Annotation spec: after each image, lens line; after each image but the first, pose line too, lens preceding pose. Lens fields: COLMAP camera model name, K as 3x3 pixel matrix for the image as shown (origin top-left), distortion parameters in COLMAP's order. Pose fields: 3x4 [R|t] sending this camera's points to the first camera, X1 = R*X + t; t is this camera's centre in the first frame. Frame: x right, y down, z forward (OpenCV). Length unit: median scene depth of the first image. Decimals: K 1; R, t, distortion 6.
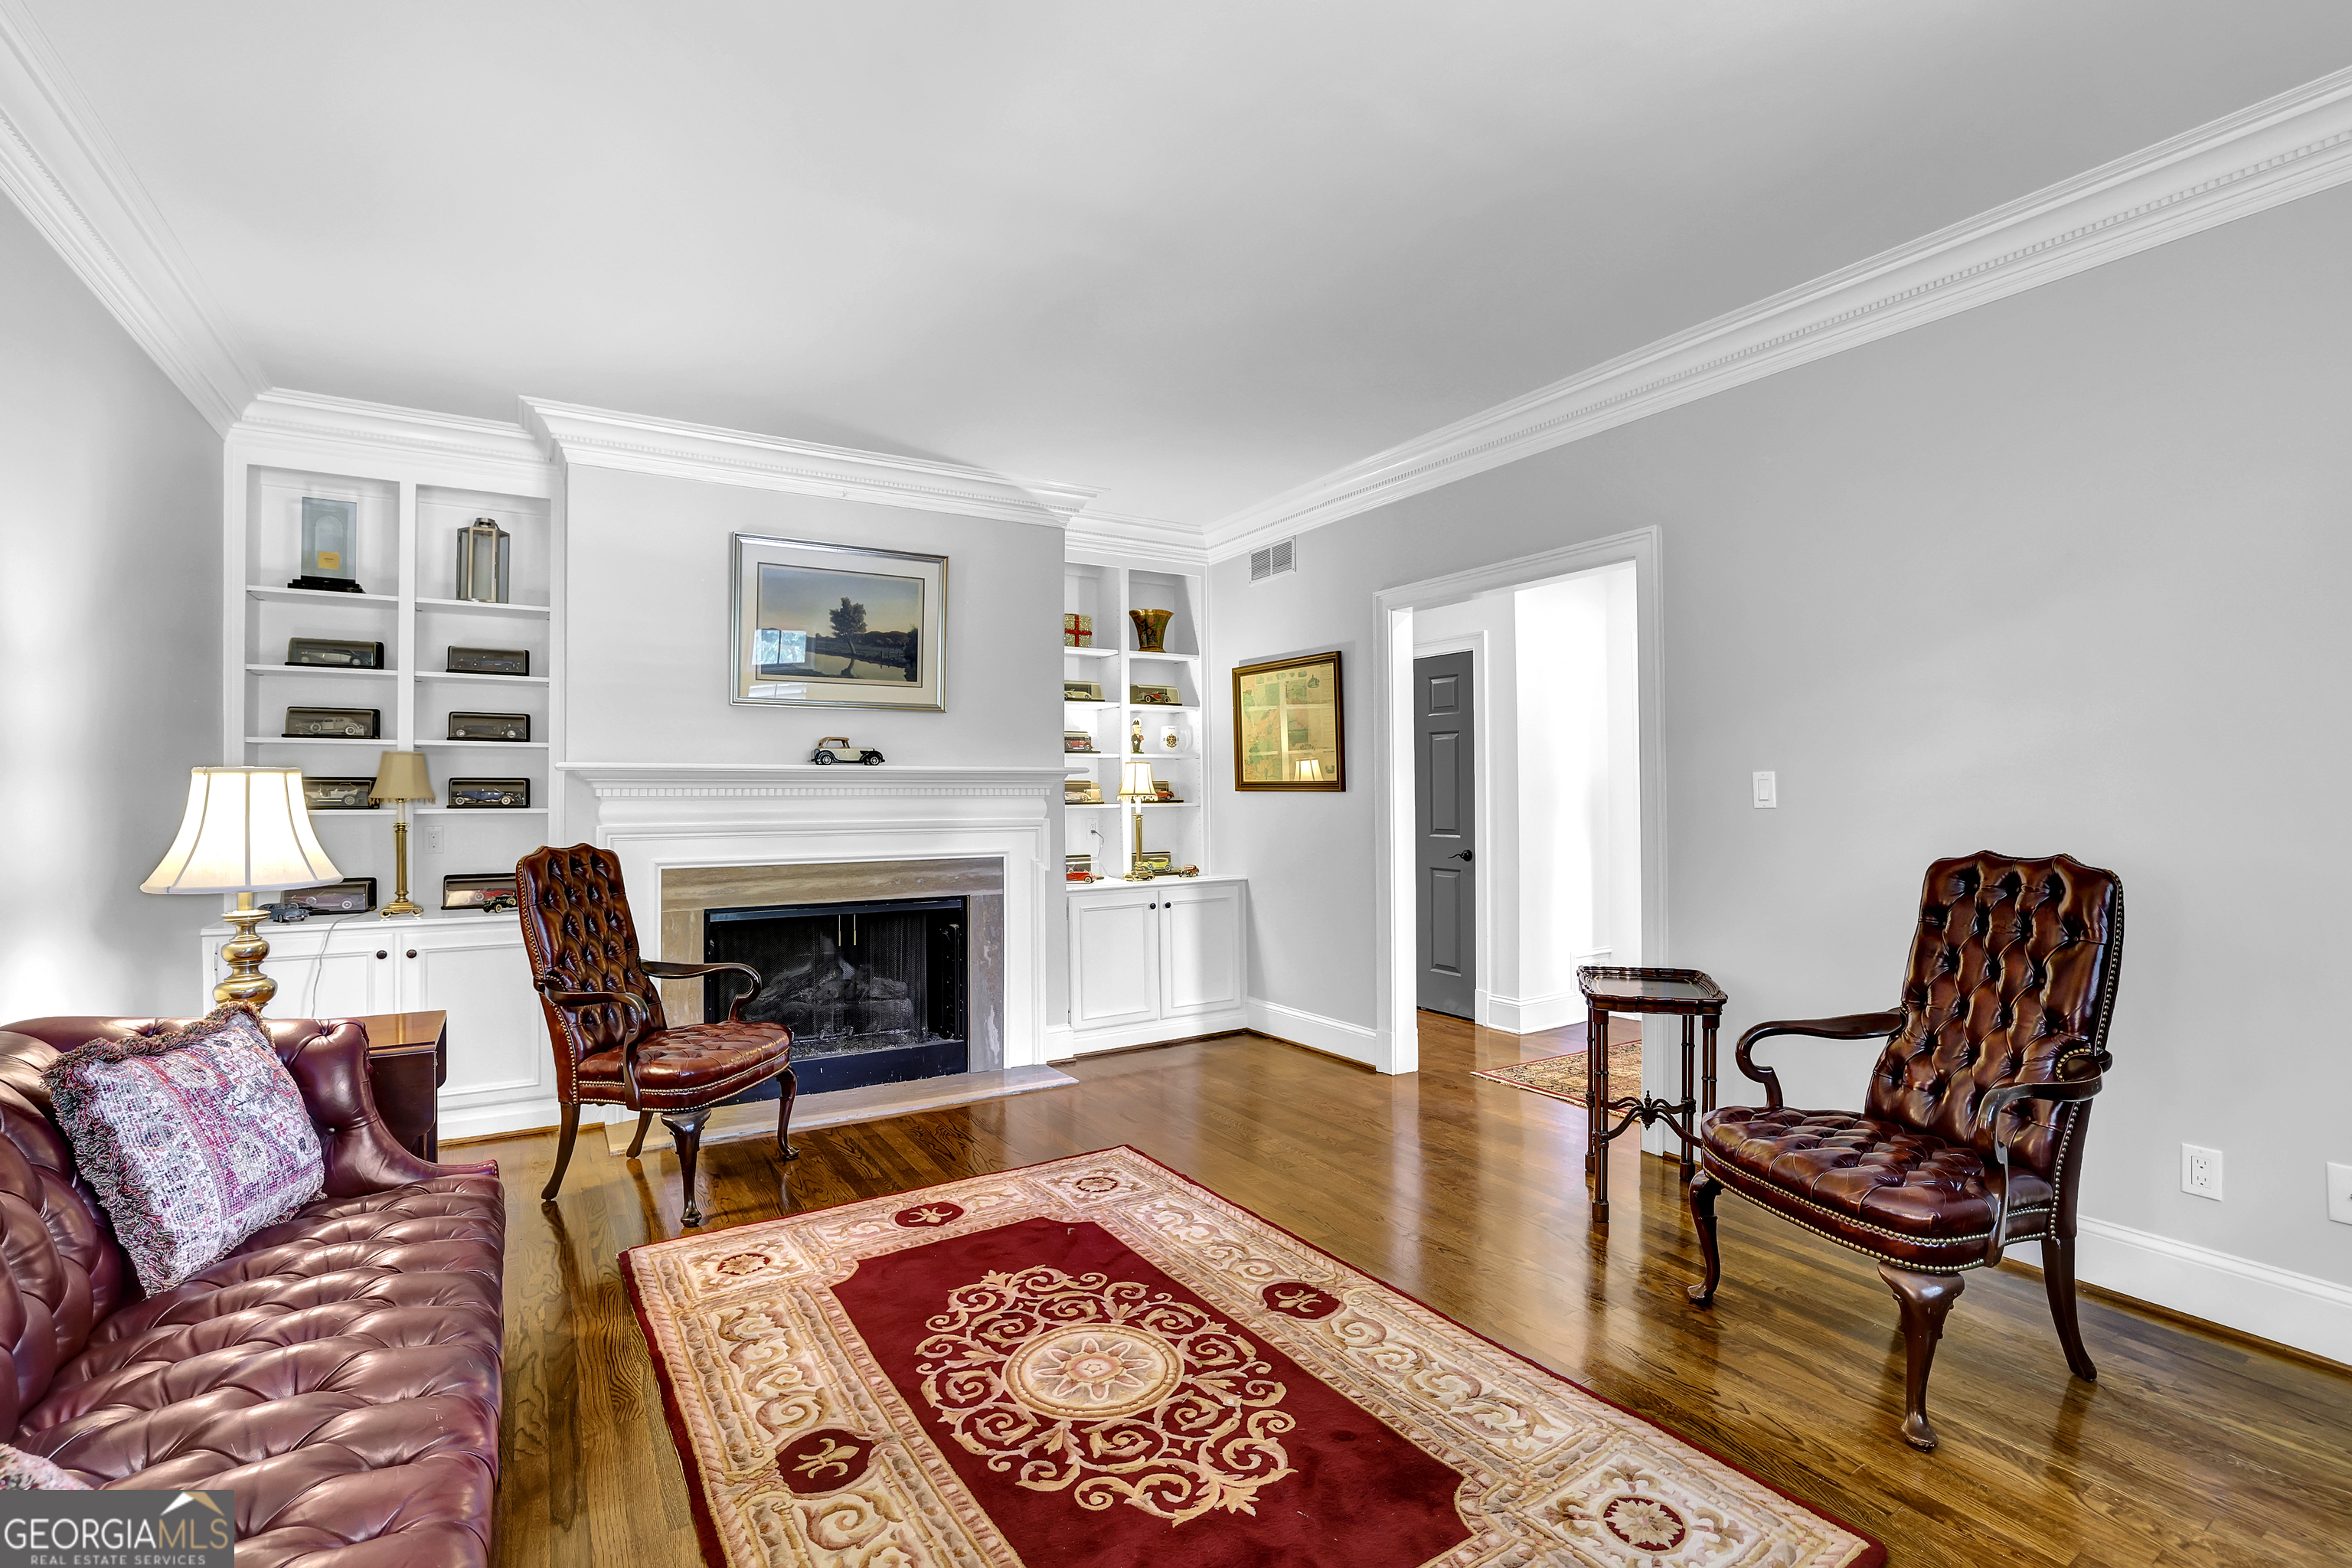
lens RADIAL K [[1033.8, 0, 1181.2], [0, 1033.8, 787.3], [0, 0, 1]] dist [-0.026985, 0.000693]
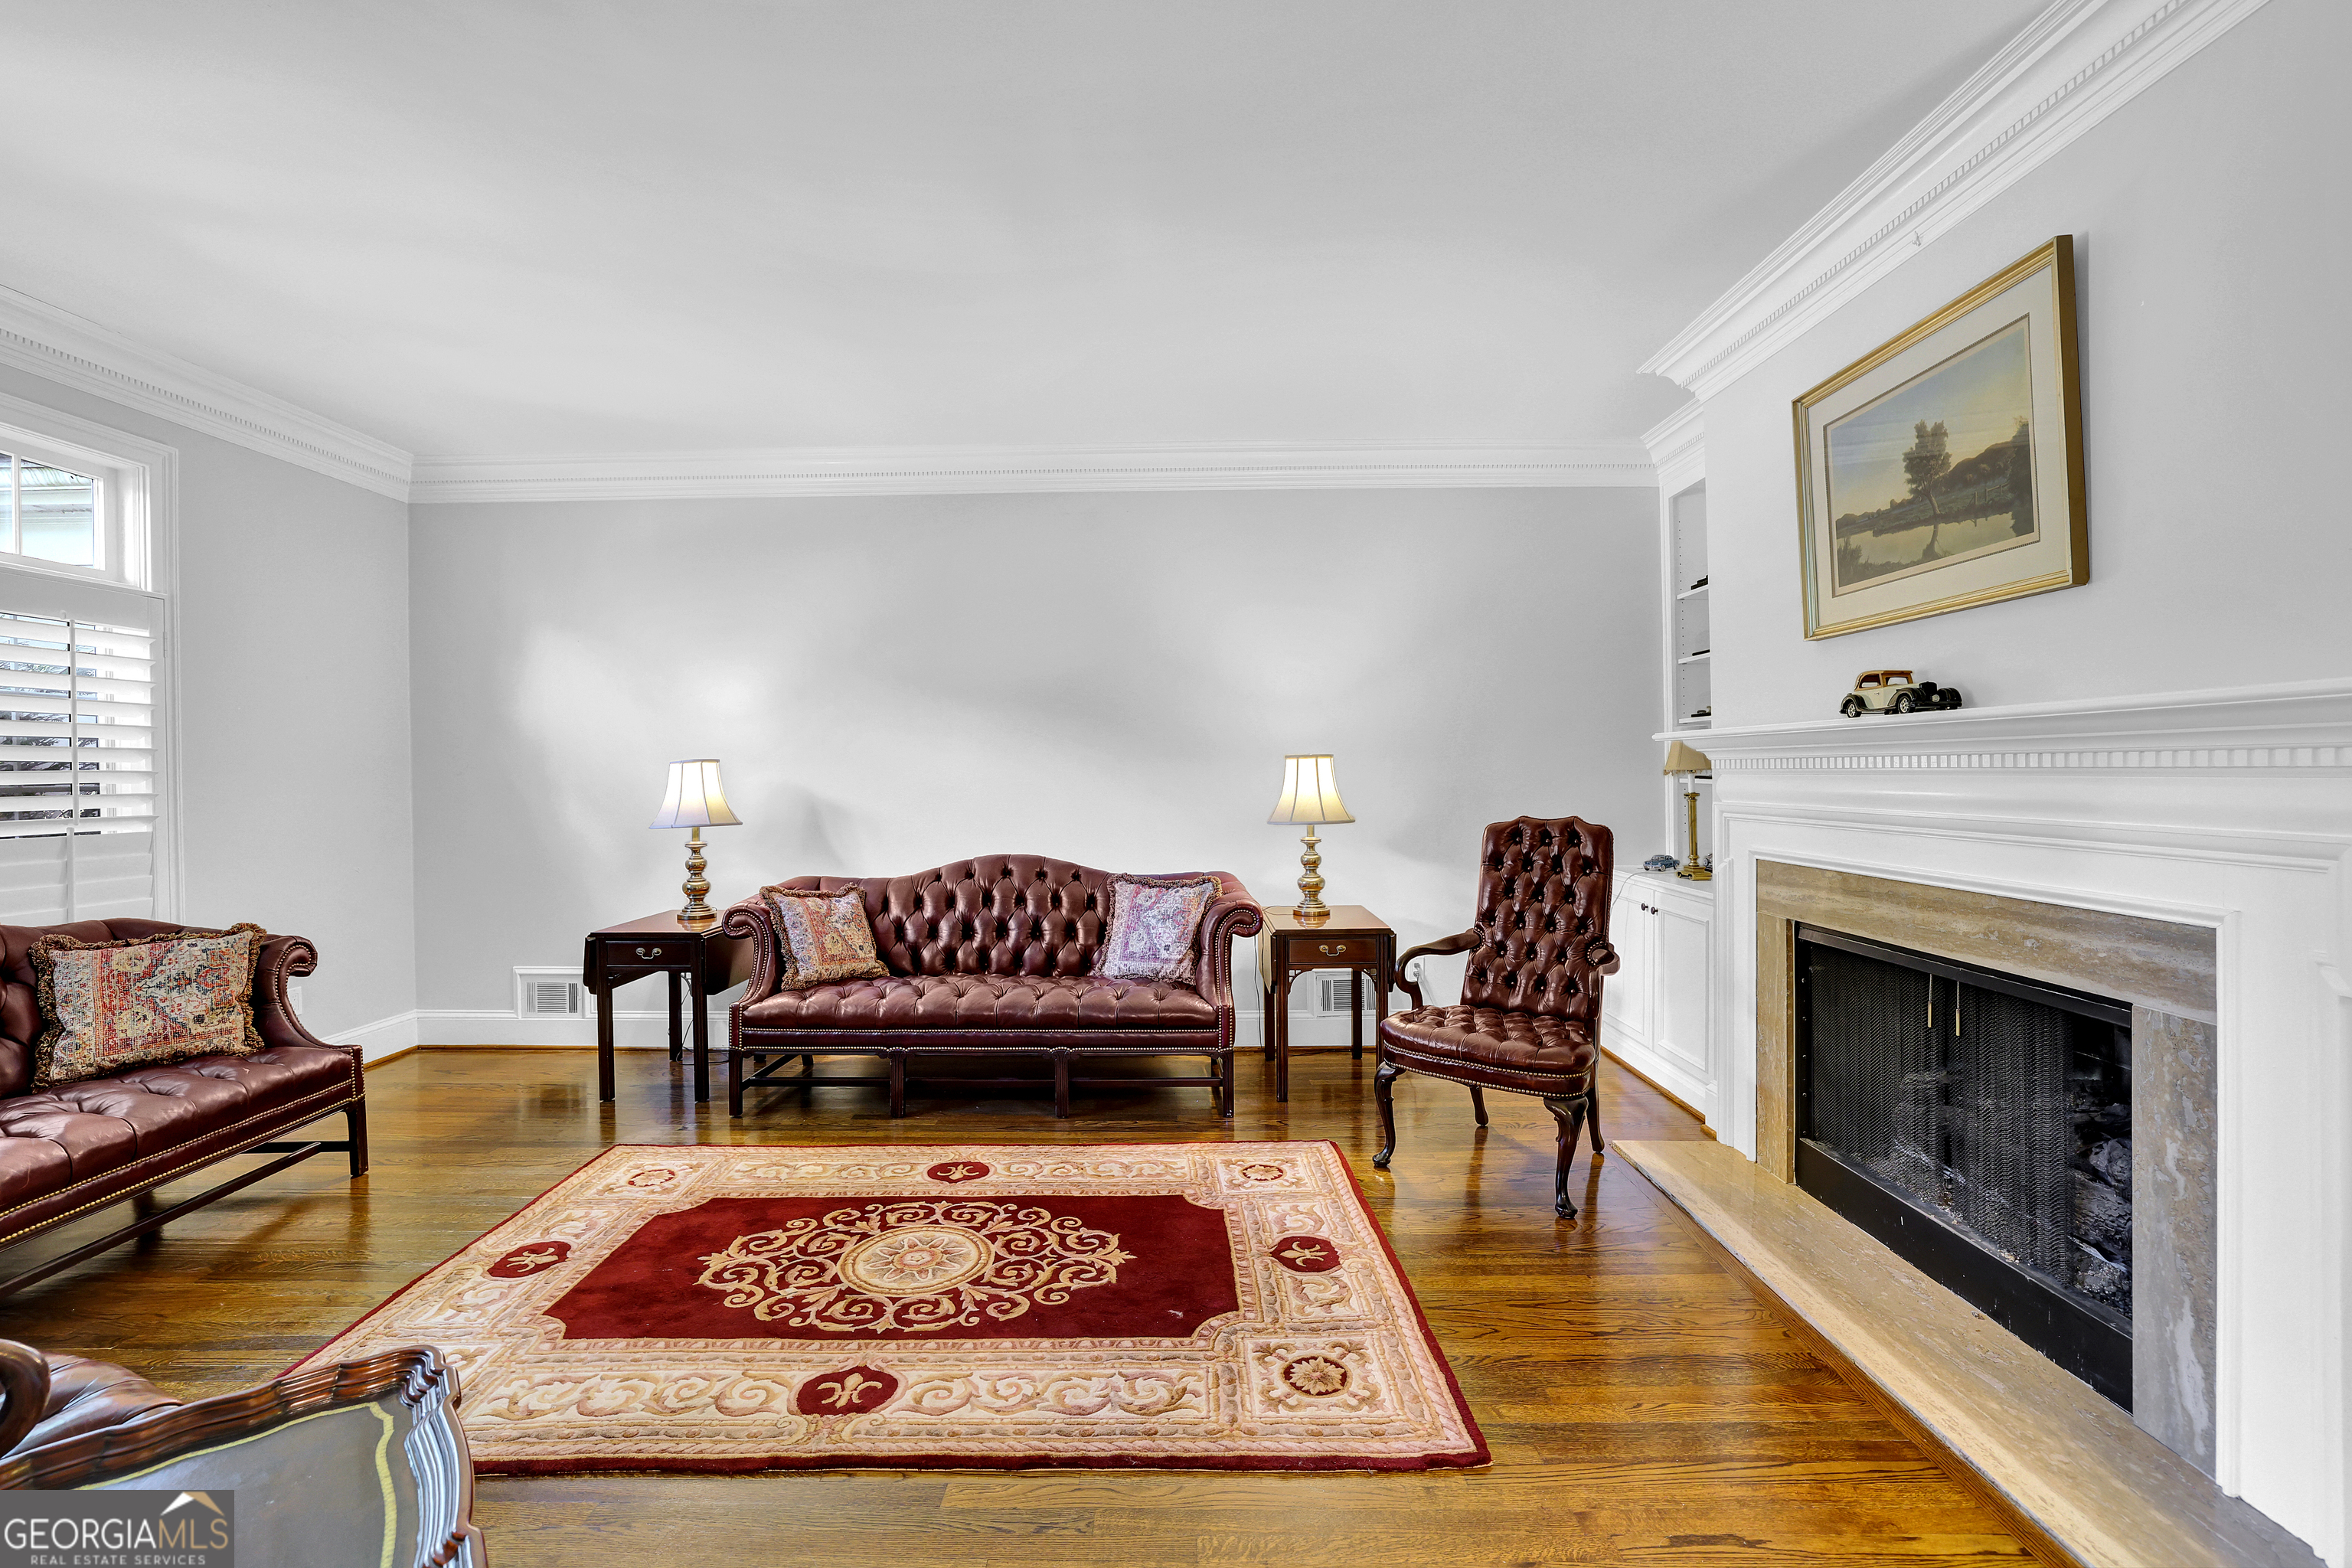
lens RADIAL K [[1033.8, 0, 1180.4], [0, 1033.8, 773.8], [0, 0, 1]] dist [-0.026985, 0.000693]
pose [[-0.541878, 0.008033, -0.840419, 0.662825], [0.016856, 0.999857, -0.001311, 0.009239], [0.840288, -0.014876, -0.541936, 1.697982]]
